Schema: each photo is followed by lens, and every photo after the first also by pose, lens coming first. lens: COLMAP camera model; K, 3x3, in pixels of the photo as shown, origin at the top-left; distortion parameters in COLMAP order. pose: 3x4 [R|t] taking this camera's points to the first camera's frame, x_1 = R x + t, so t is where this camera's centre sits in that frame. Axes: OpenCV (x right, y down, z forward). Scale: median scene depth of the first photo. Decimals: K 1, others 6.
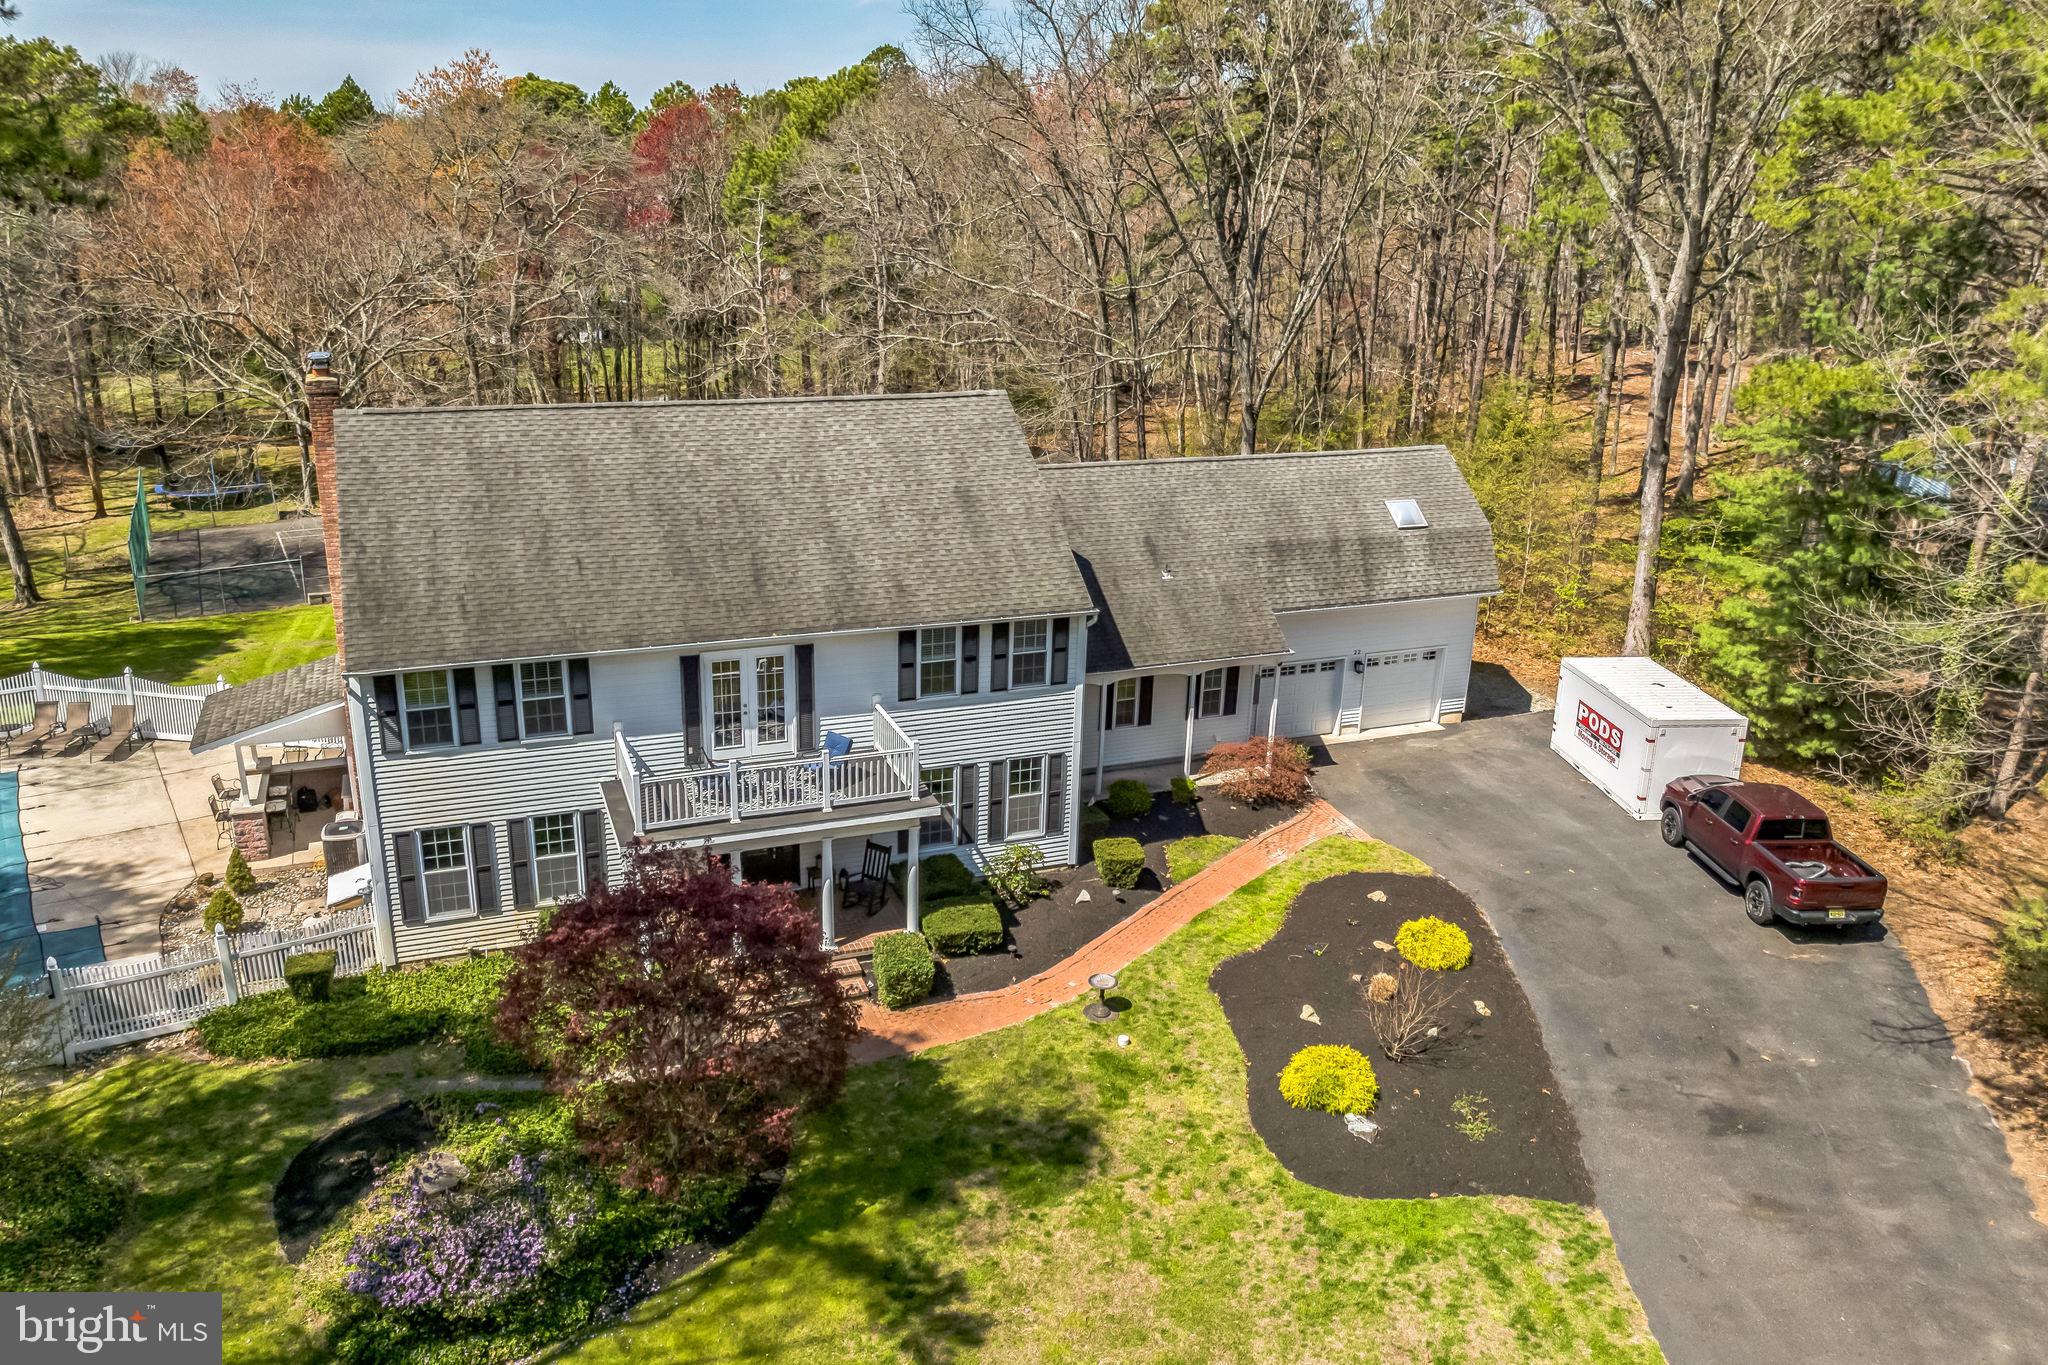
lens RADIAL K [[1489.9, 0, 1024.0], [0, 1489.9, 682.5], [0, 0, 1]] dist [-0.041995, 0.000408]
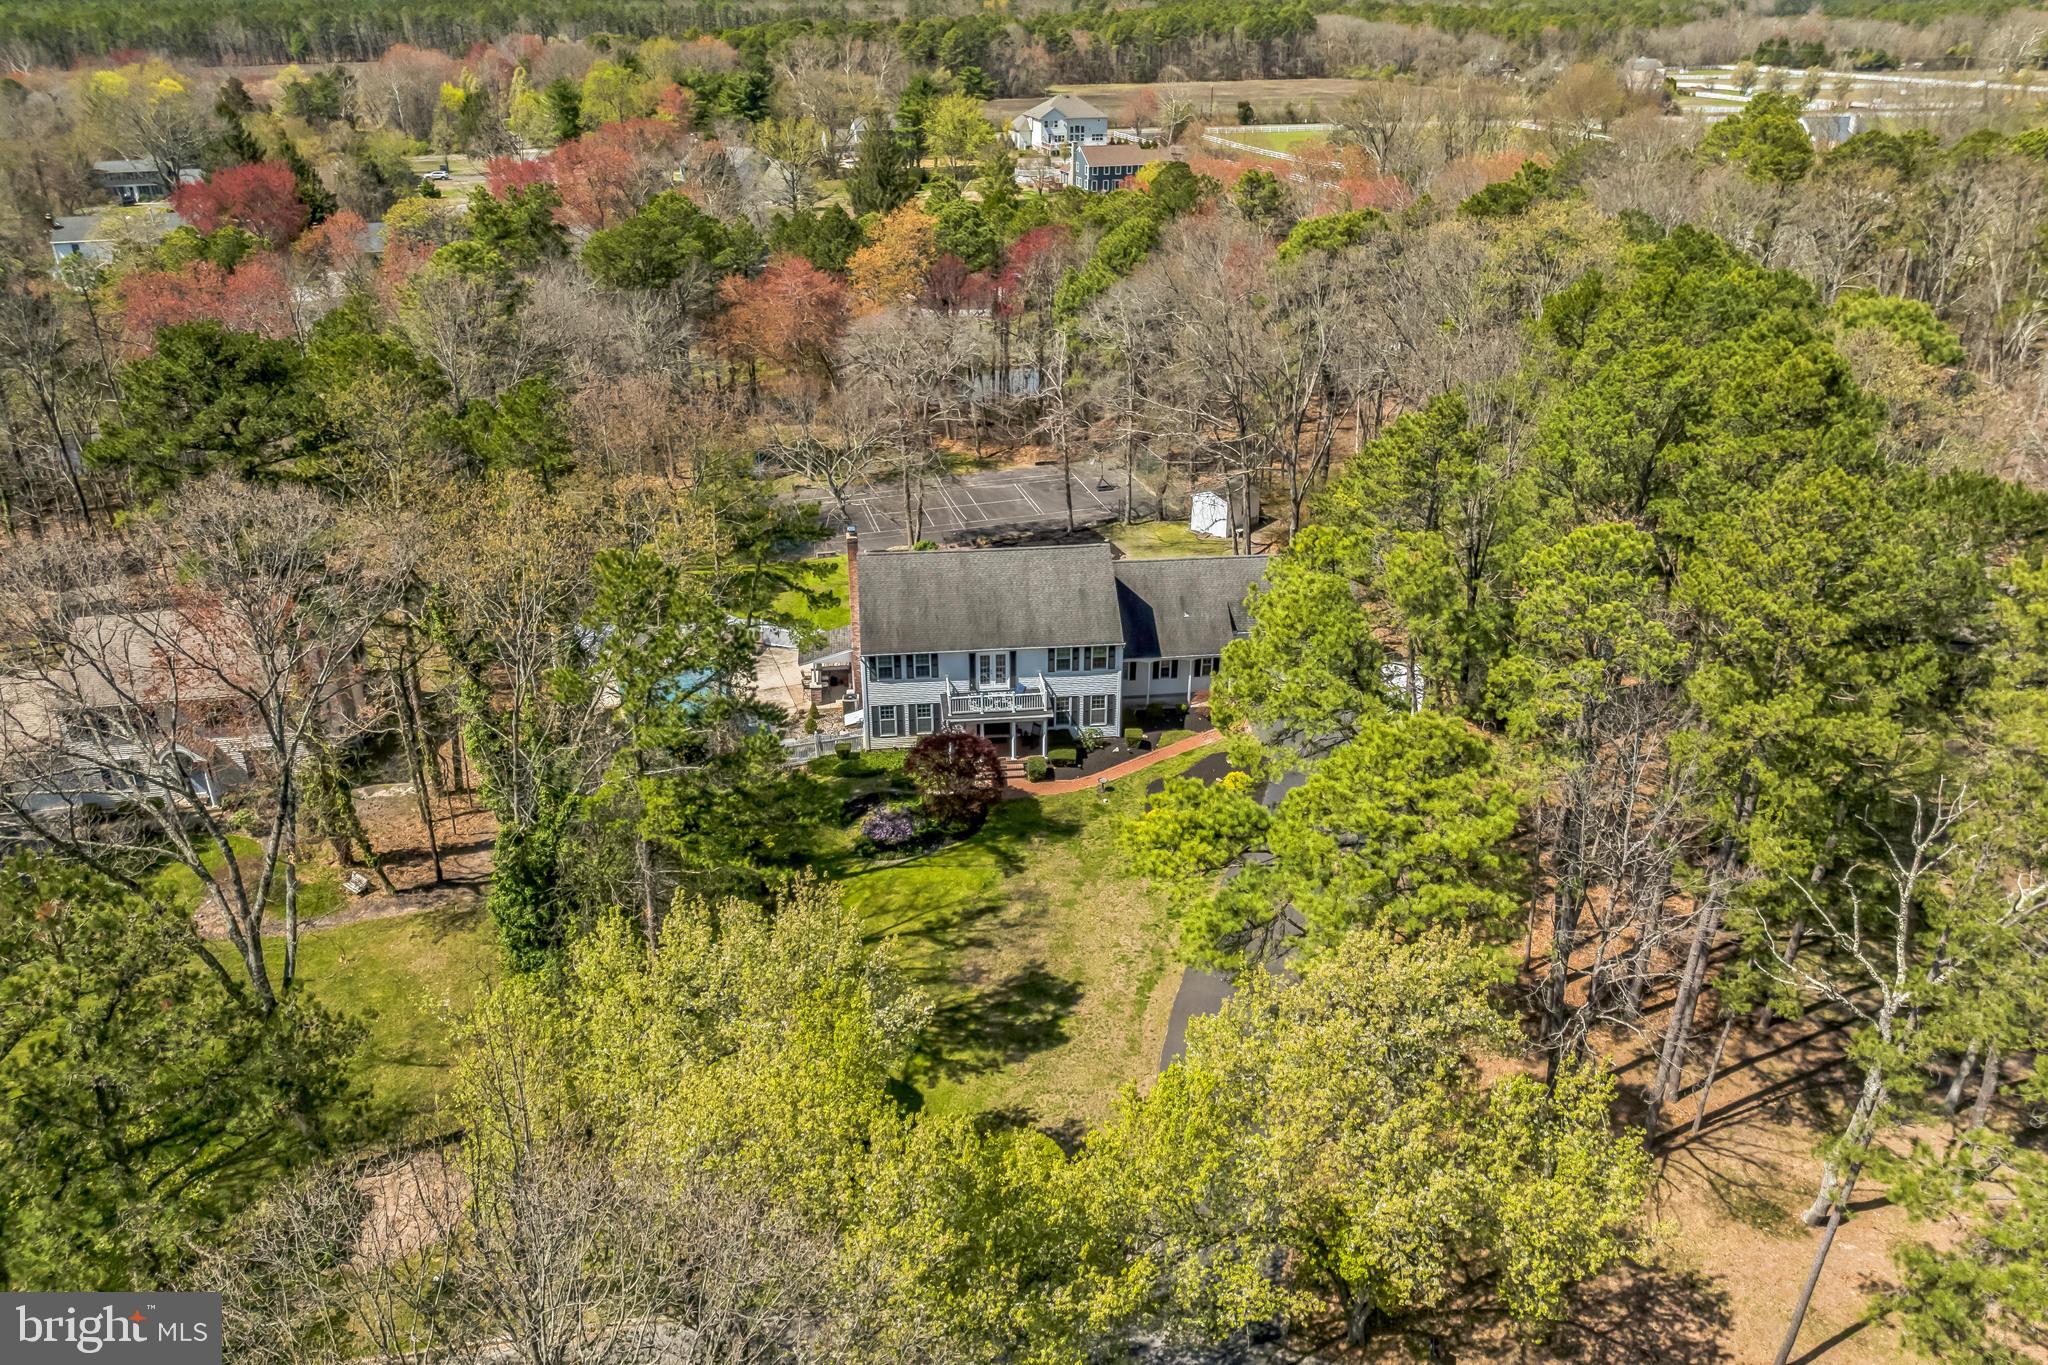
lens RADIAL K [[1489.9, 0, 1024.0], [0, 1489.9, 682.5], [0, 0, 1]] dist [-0.041995, 0.000408]
pose [[0.963692, 0.090410, -0.251244, 0.585678], [-0.058570, 0.989591, 0.131449, -0.339341], [0.260513, -0.111961, 0.958957, -1.698746]]
